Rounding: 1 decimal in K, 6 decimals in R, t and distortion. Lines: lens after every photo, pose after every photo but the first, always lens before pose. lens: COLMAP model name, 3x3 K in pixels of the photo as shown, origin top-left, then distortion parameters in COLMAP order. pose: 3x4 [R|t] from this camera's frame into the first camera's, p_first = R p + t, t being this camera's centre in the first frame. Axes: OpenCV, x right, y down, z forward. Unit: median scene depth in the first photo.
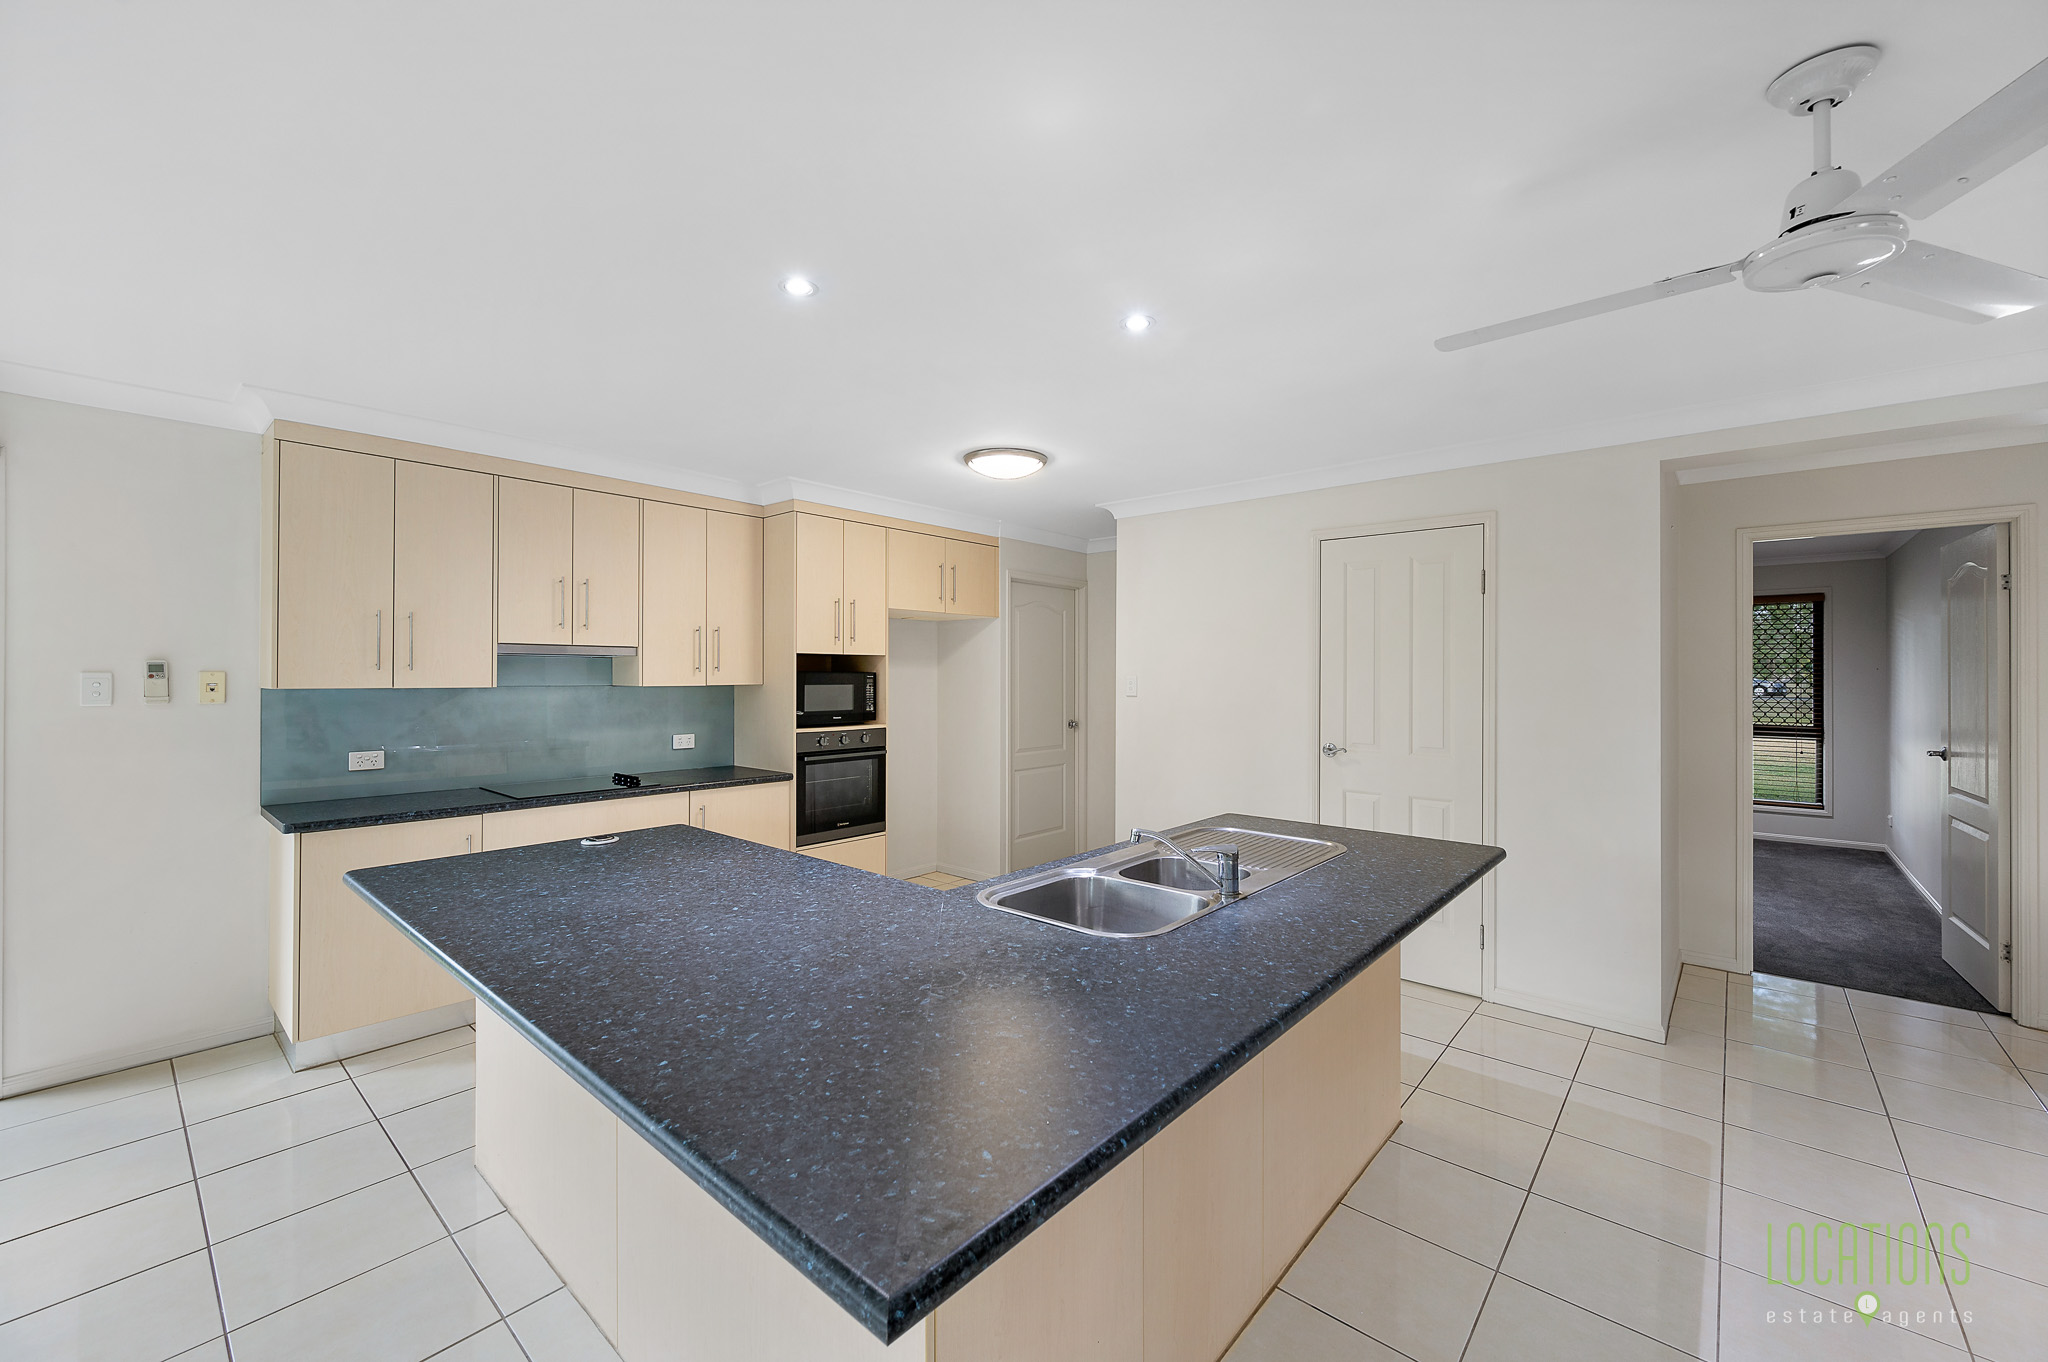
lens RADIAL K [[812.1, 0, 1028.7], [0, 812.1, 666.6], [0, 0, 1]] dist [-0.002102, 0.000106]
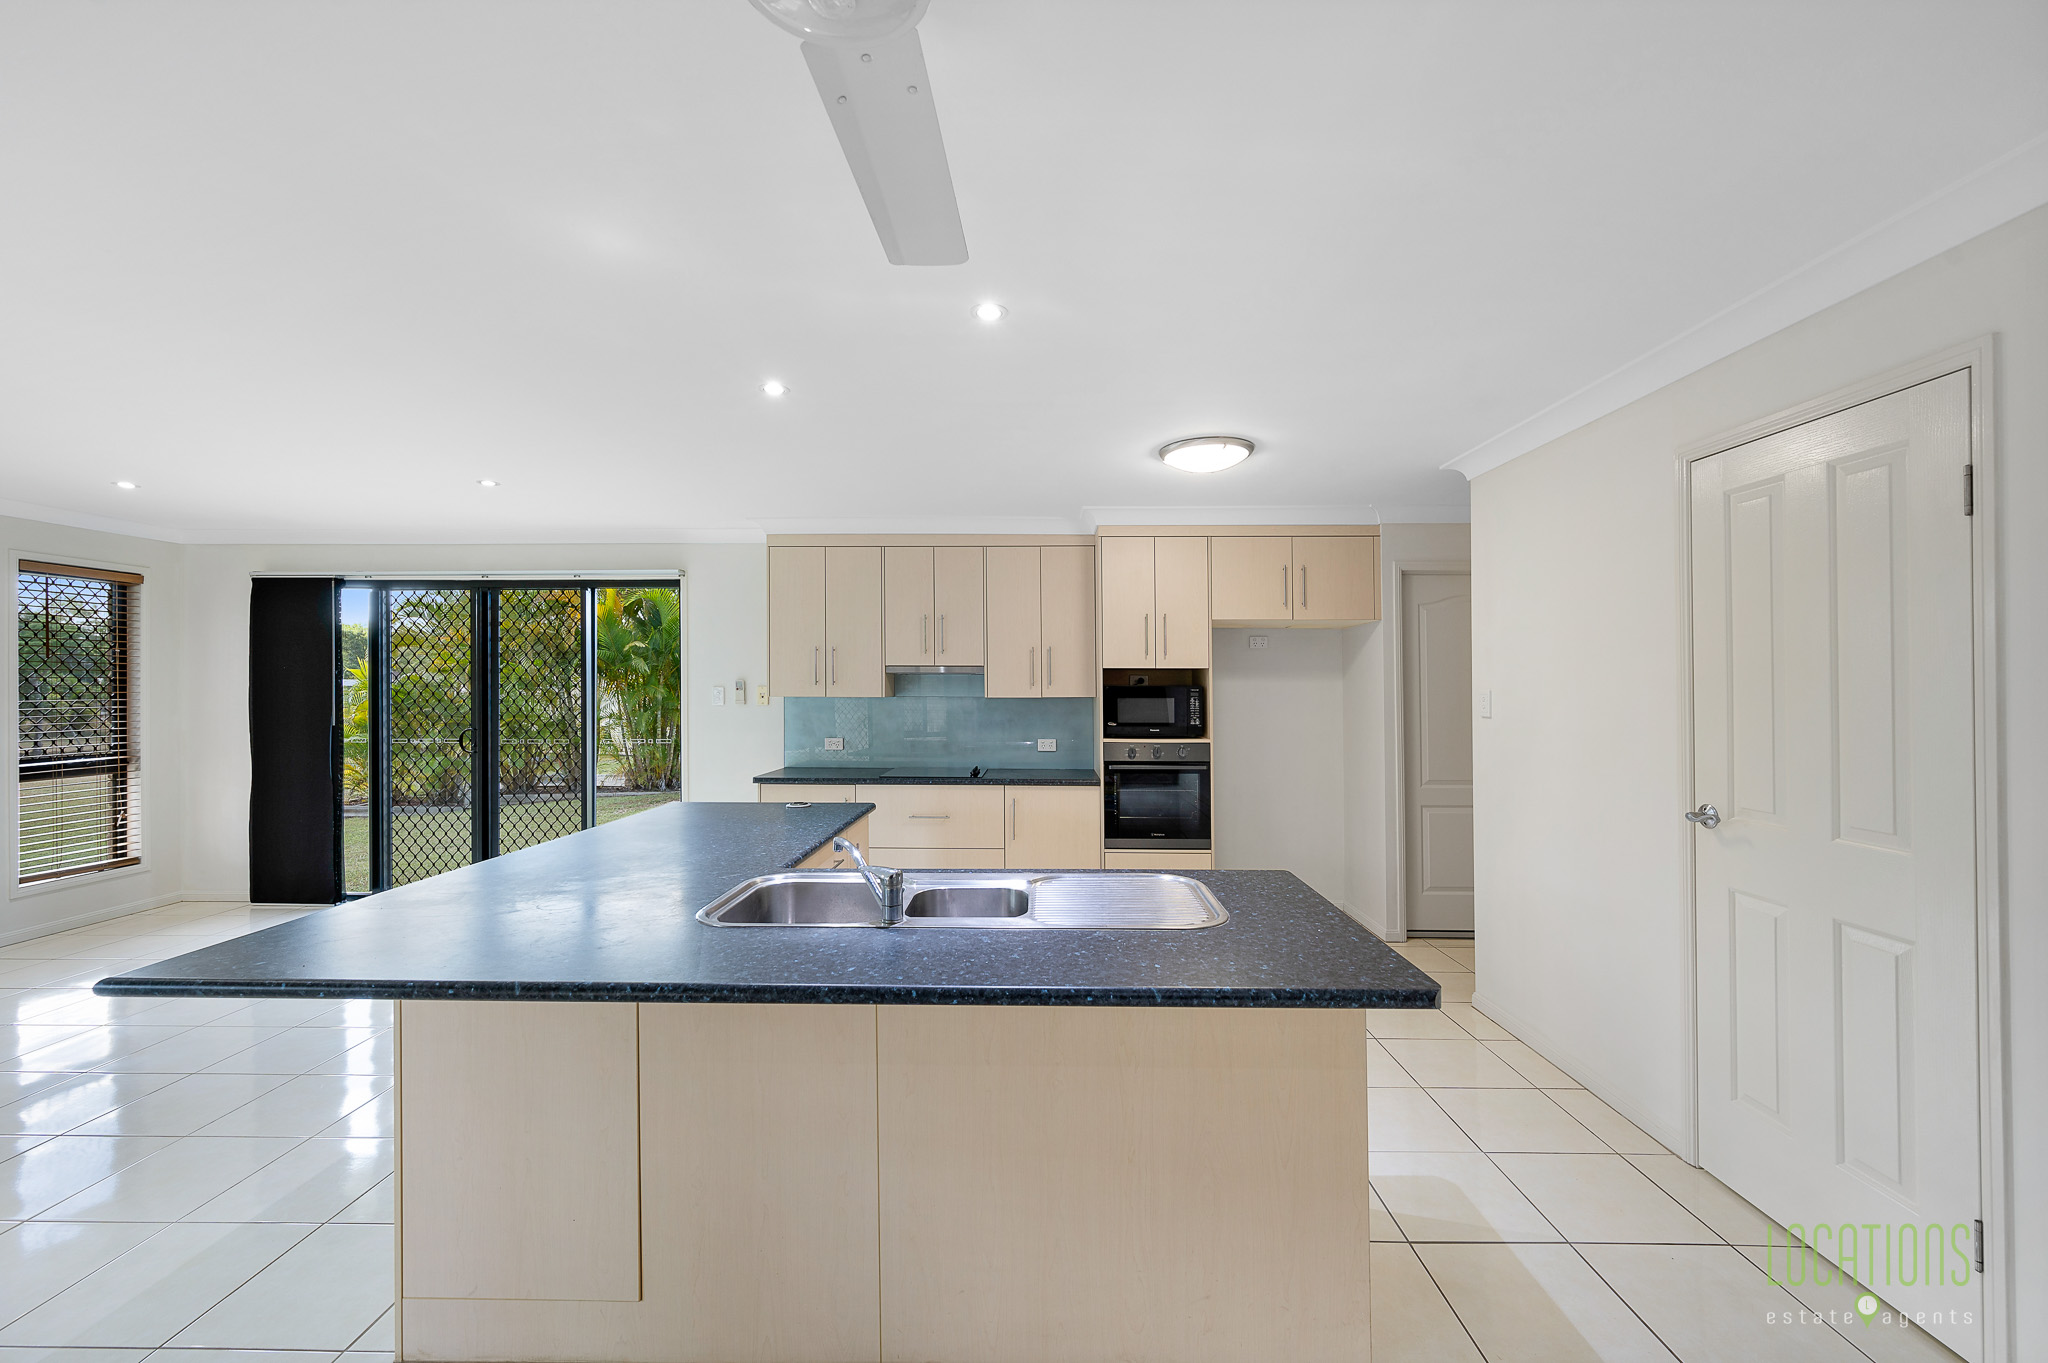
lens RADIAL K [[812.1, 0, 1037.3], [0, 812.1, 686.4], [0, 0, 1]] dist [-0.002102, 0.000106]
pose [[0.642093, -0.003214, -0.766620, 0.472668], [0.007355, 0.999971, 0.001968, 0.004742], [0.766592, -0.006902, 0.642098, 0.237566]]
